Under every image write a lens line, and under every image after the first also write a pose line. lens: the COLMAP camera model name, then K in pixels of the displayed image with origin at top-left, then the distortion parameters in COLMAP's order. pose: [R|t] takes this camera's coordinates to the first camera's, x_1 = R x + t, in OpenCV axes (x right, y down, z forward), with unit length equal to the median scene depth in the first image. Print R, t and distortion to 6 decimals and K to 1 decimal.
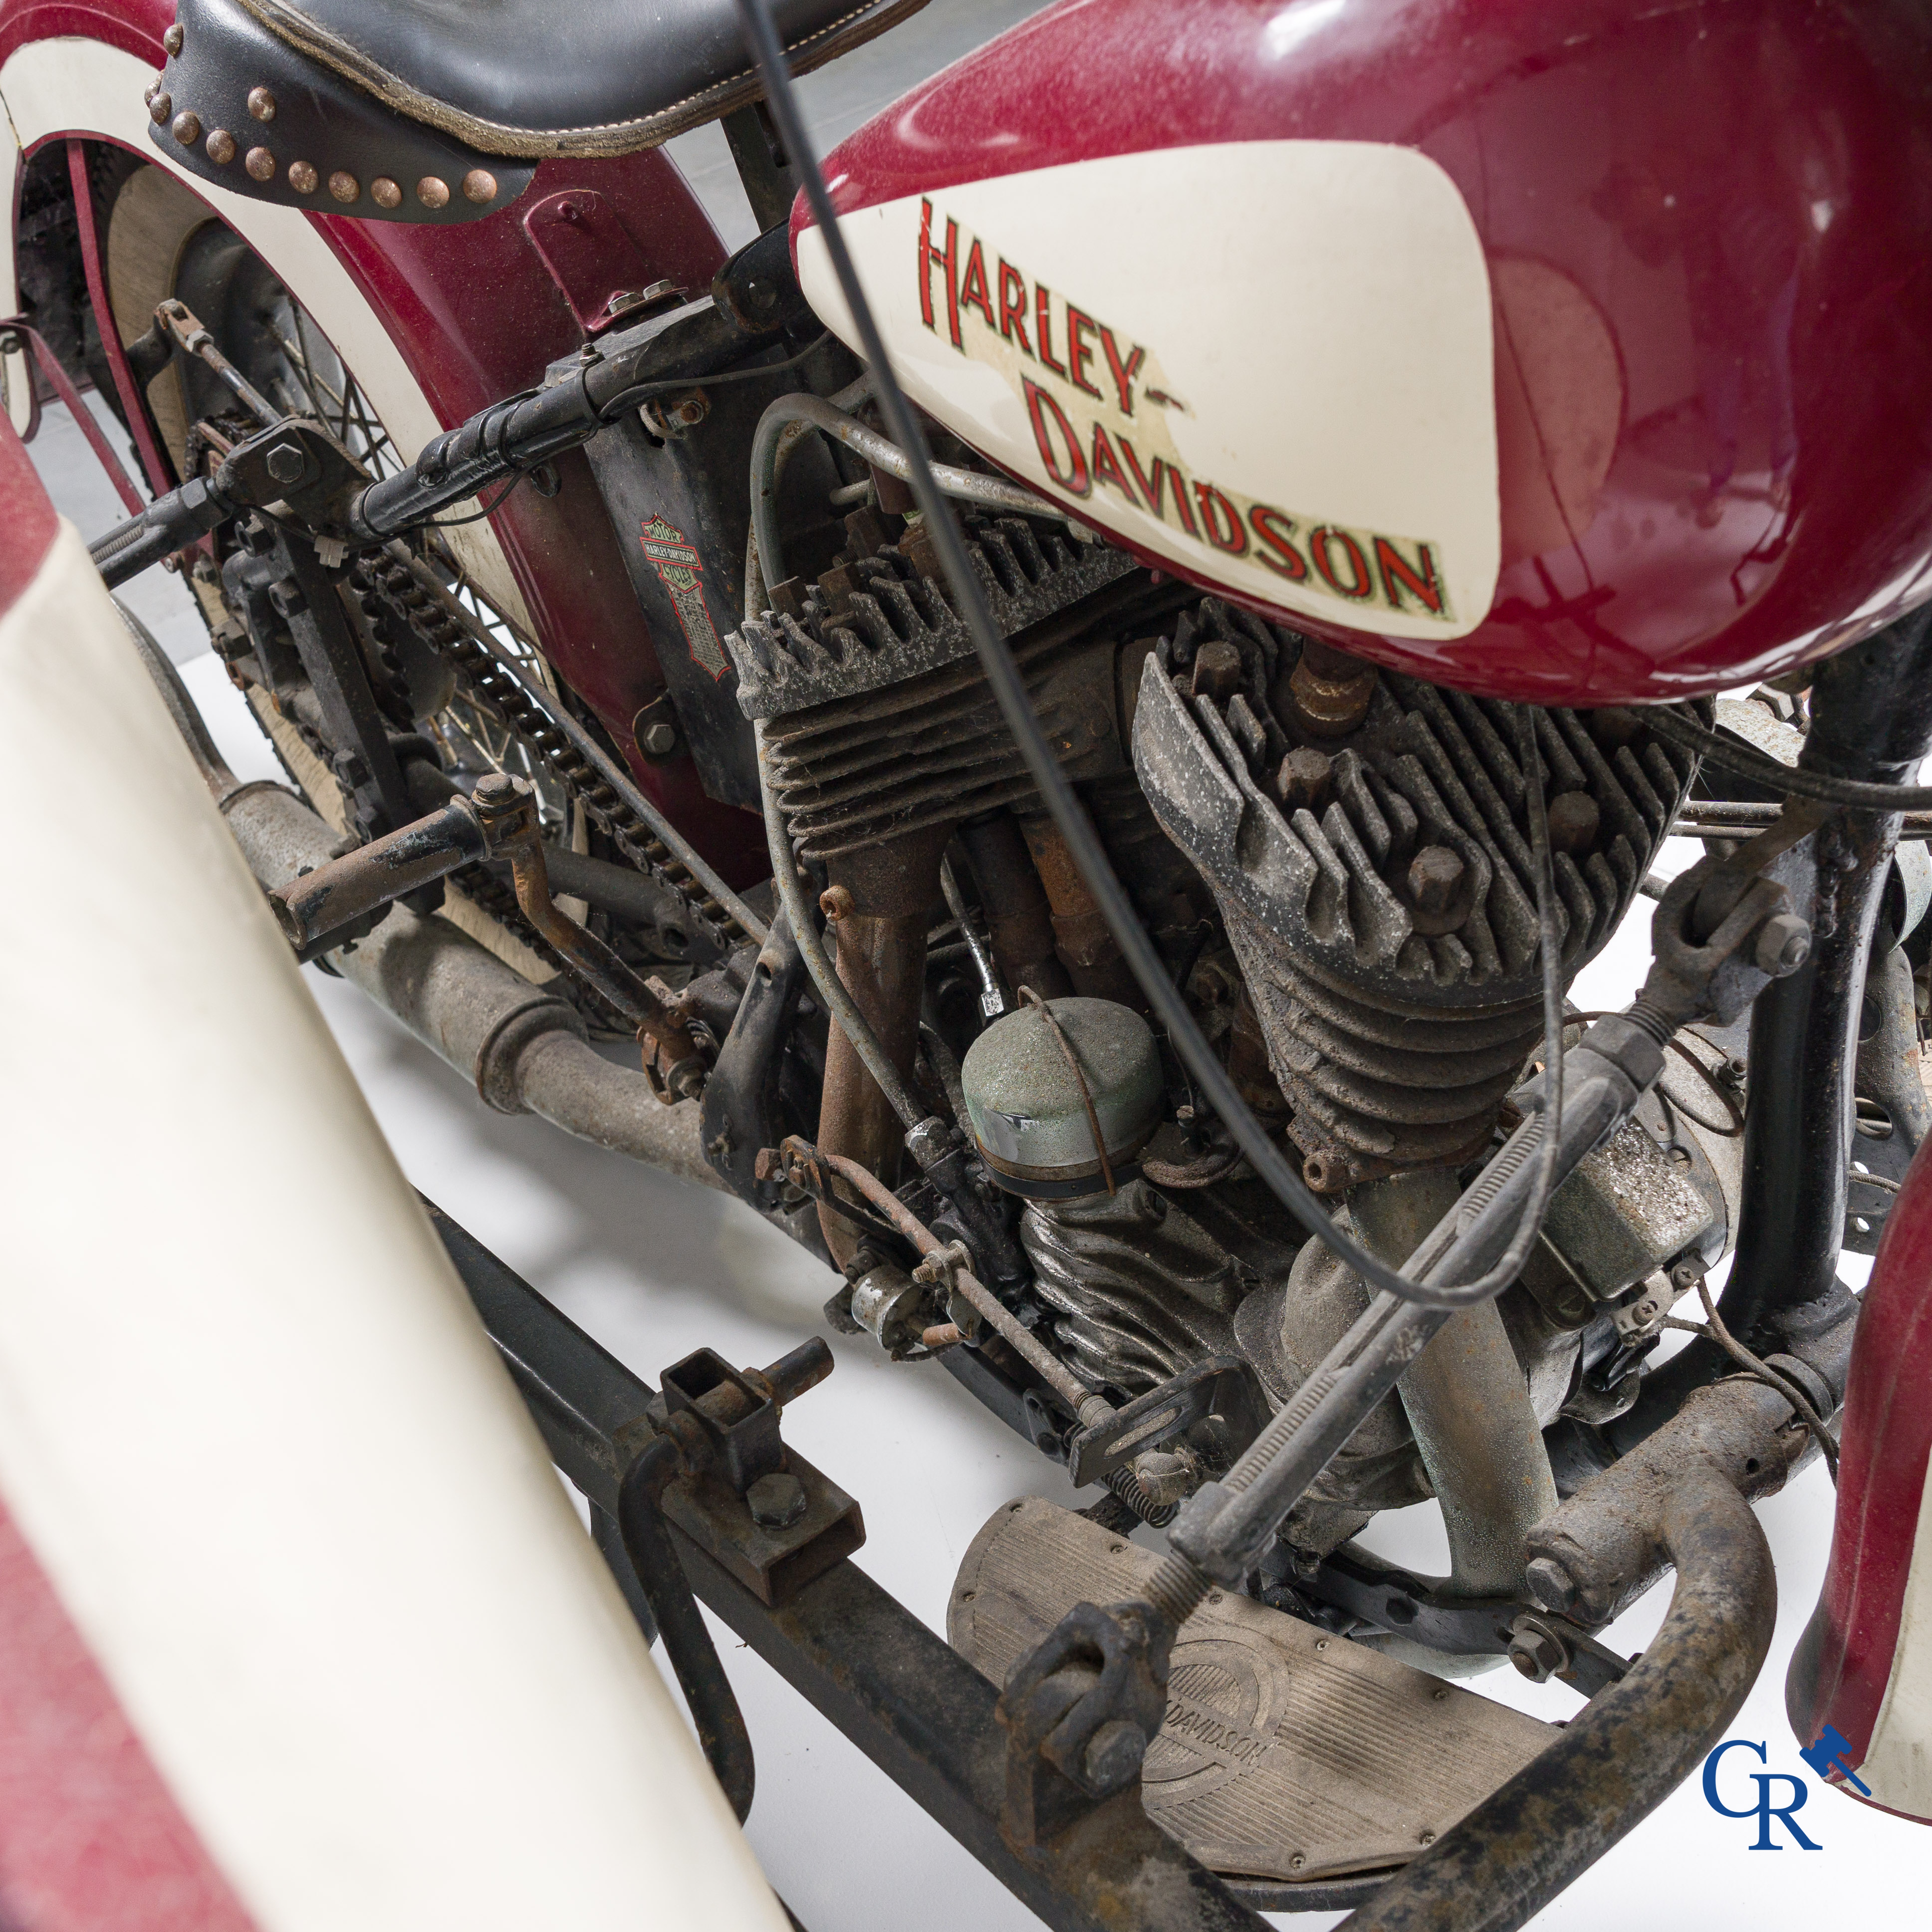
lens RADIAL K [[2967.8, 0, 1005.6], [0, 2967.8, 966.8], [0, 0, 1]] dist [0.018105, 0.012789]
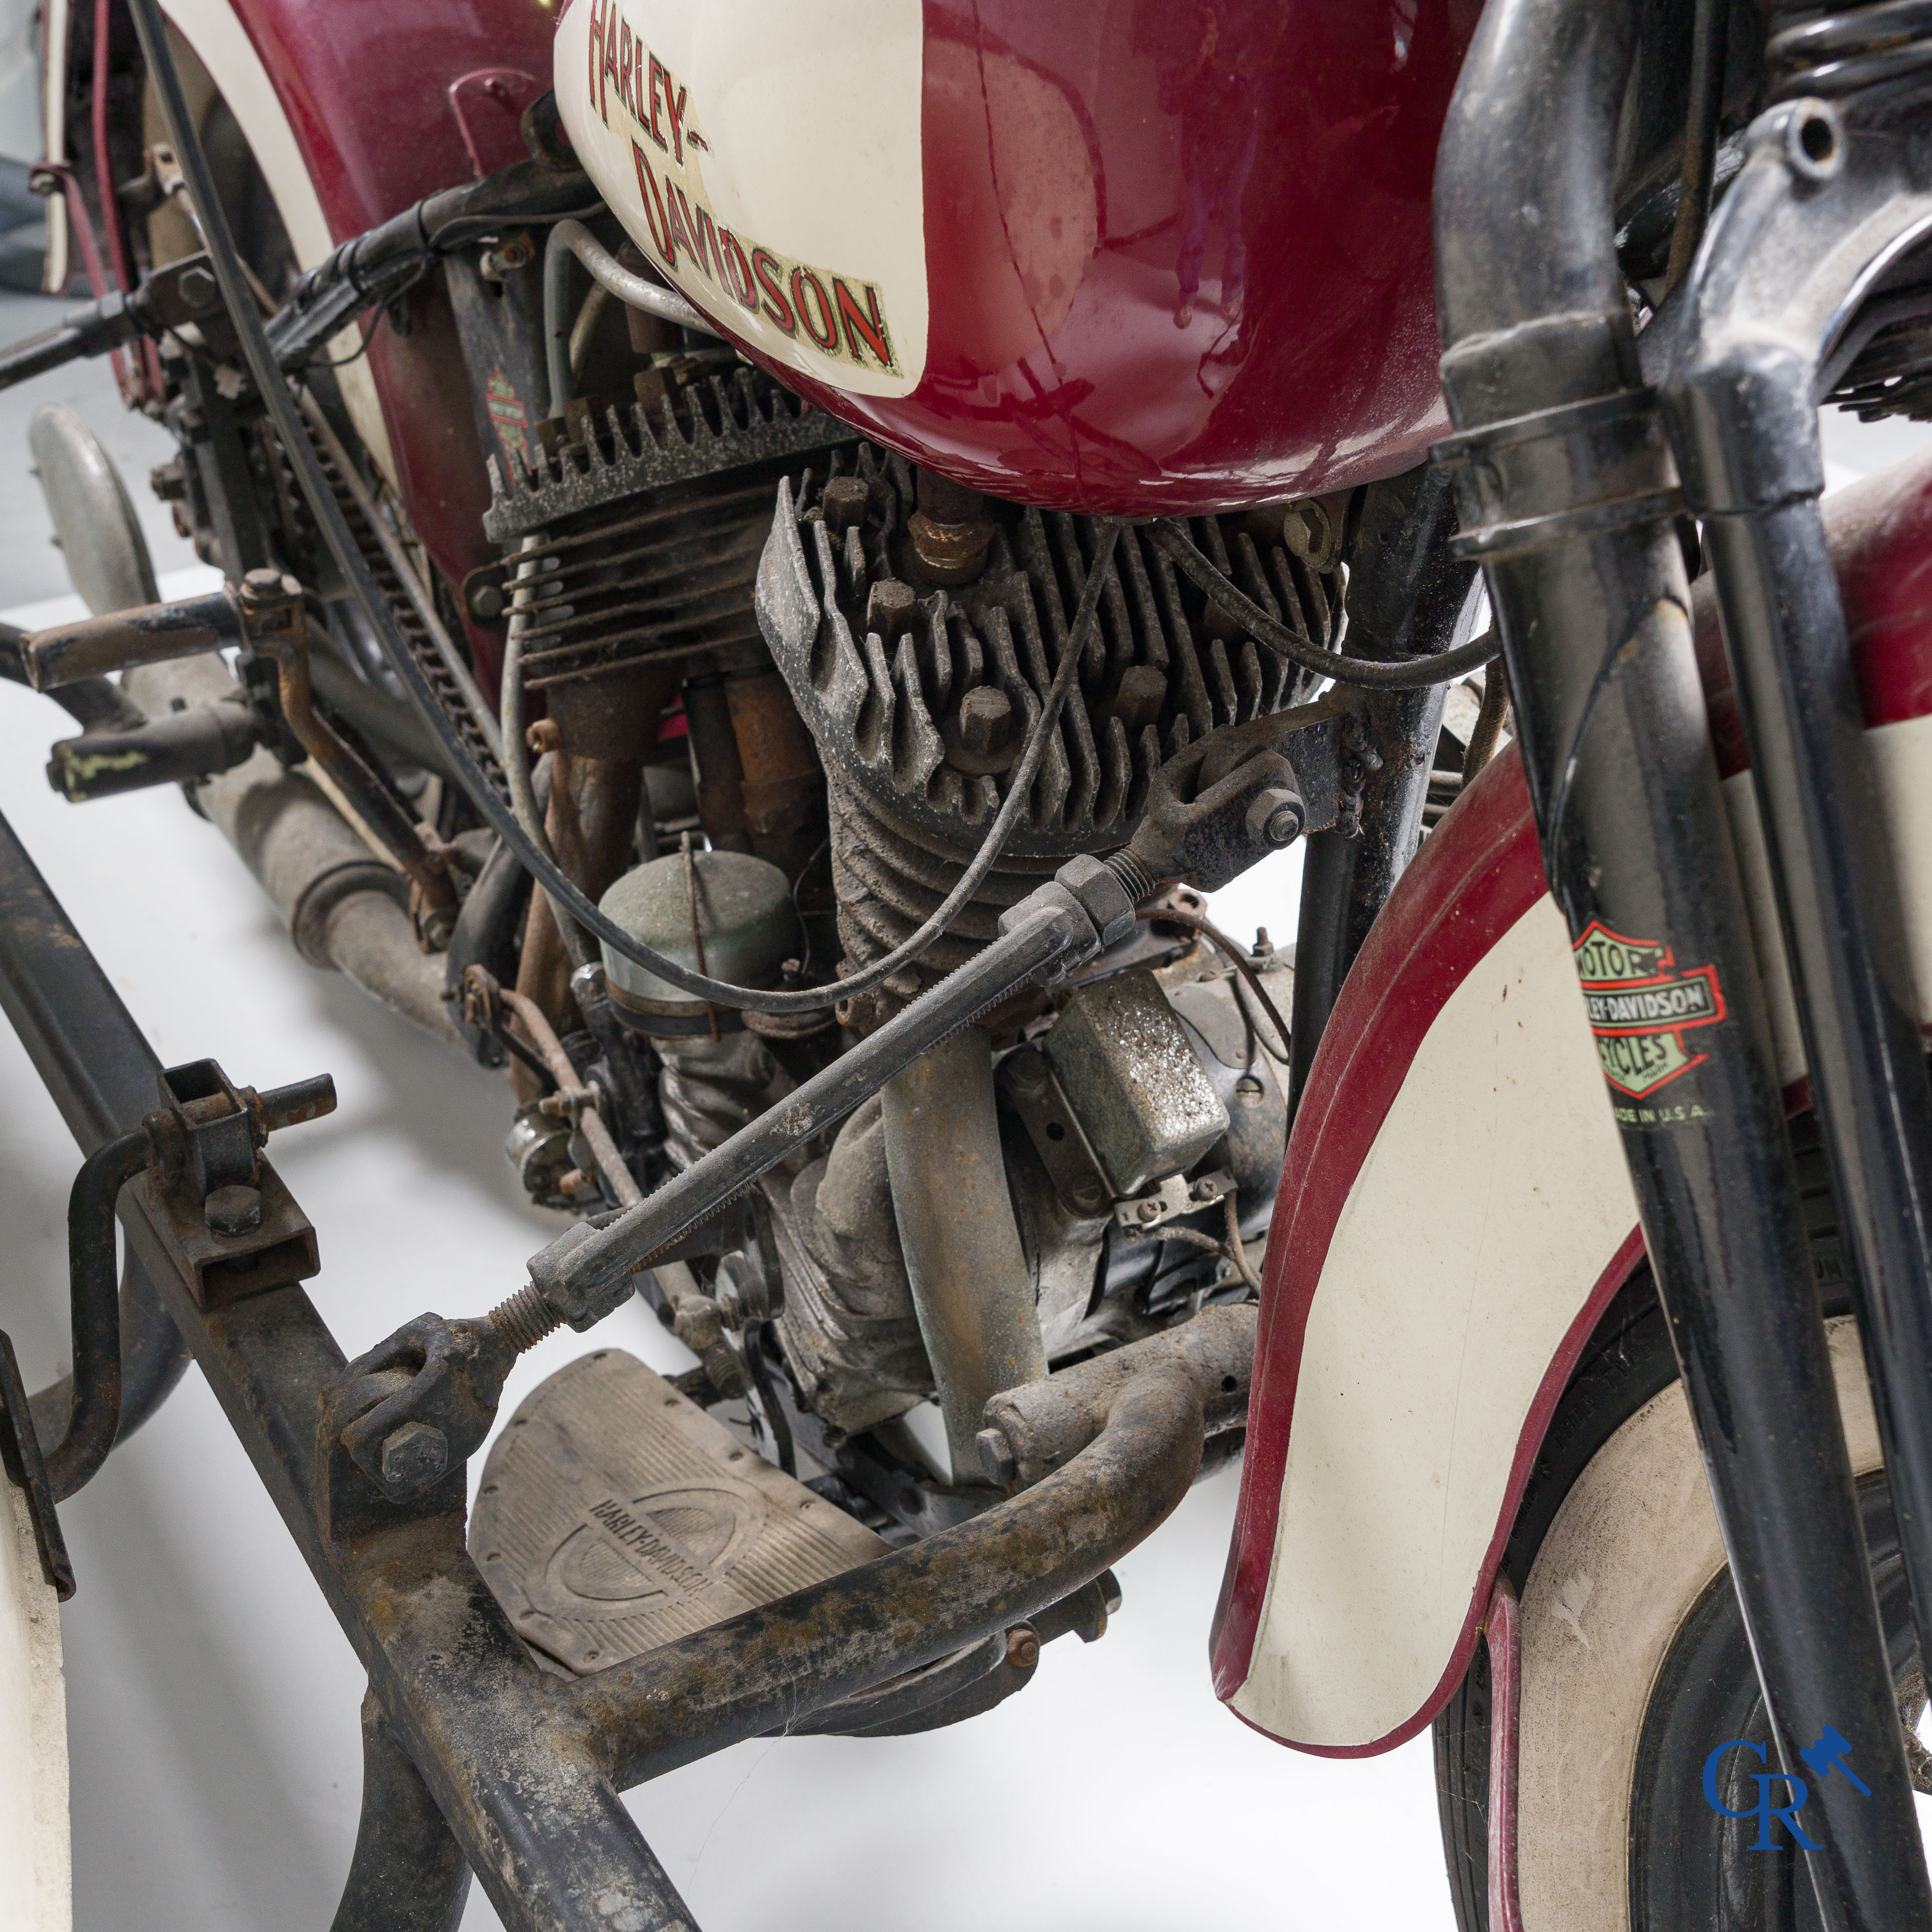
lens RADIAL K [[2967.8, 0, 1005.6], [0, 2967.8, 966.8], [0, 0, 1]] dist [0.018105, 0.012789]
pose [[0.980404, 0.178294, -0.083784, 0.242257], [-0.183336, 0.981404, -0.056874, 0.104613], [0.072086, 0.071120, 0.994860, 0.007350]]
